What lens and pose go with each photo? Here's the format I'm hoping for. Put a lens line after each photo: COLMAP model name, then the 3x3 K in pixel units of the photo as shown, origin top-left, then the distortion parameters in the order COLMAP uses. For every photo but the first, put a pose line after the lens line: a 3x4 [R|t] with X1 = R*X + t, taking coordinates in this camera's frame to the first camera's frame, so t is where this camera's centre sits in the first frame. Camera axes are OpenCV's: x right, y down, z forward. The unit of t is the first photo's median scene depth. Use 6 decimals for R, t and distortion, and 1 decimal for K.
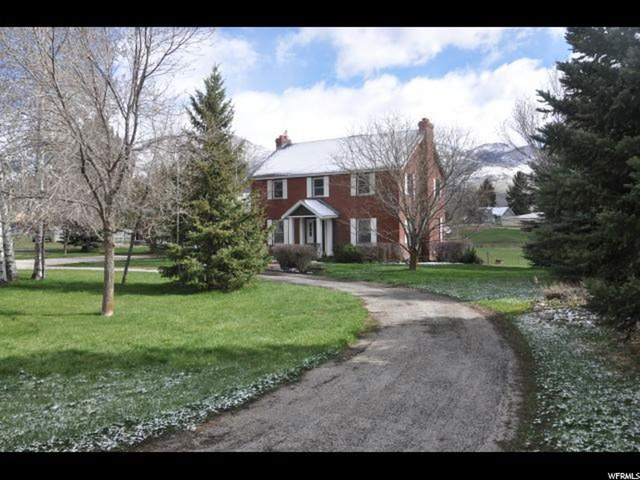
lens RADIAL K [[514.7, 0, 320.0], [0, 514.7, 240.0], [0, 0, 1]] dist [-0.004191, -0.002649]
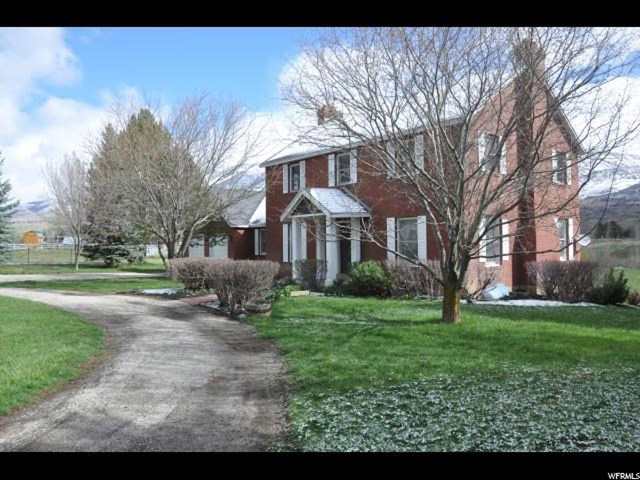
lens RADIAL K [[514.7, 0, 320.0], [0, 514.7, 240.0], [0, 0, 1]] dist [-0.004191, -0.002649]
pose [[0.950581, 0.001077, -0.310474, 0.166053], [-0.011517, 0.999428, -0.031795, 0.002441], [0.310262, 0.033799, 0.950050, 0.419683]]
